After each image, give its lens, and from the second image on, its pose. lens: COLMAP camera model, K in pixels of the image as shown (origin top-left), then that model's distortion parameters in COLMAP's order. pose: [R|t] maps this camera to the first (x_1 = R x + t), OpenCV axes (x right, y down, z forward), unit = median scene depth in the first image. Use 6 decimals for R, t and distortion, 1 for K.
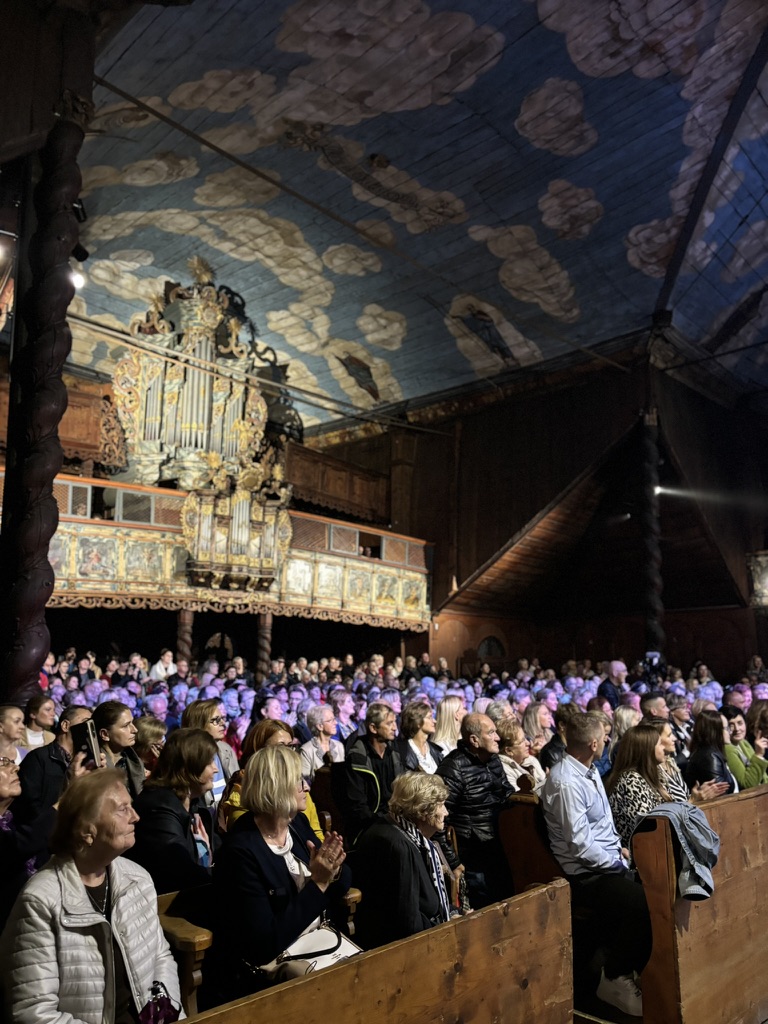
lens RADIAL K [[809.3, 0, 384.0], [0, 809.3, 512.0], [0, 0, 1]] dist [0.116592, -0.093511]
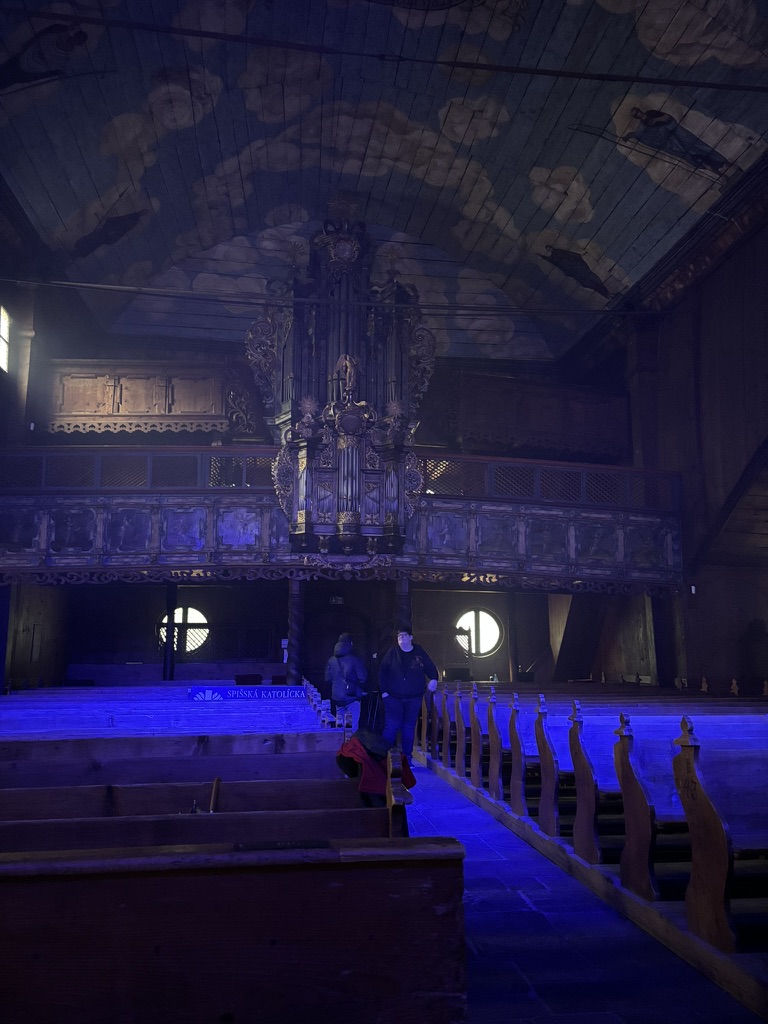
lens RADIAL K [[809.3, 0, 384.0], [0, 809.3, 512.0], [0, 0, 1]] dist [0.116592, -0.093511]
pose [[0.785376, -0.117225, -0.607819, 0.356820], [0.116452, 0.992353, -0.040916, 0.089800], [0.607967, -0.038648, 0.793021, 0.348460]]
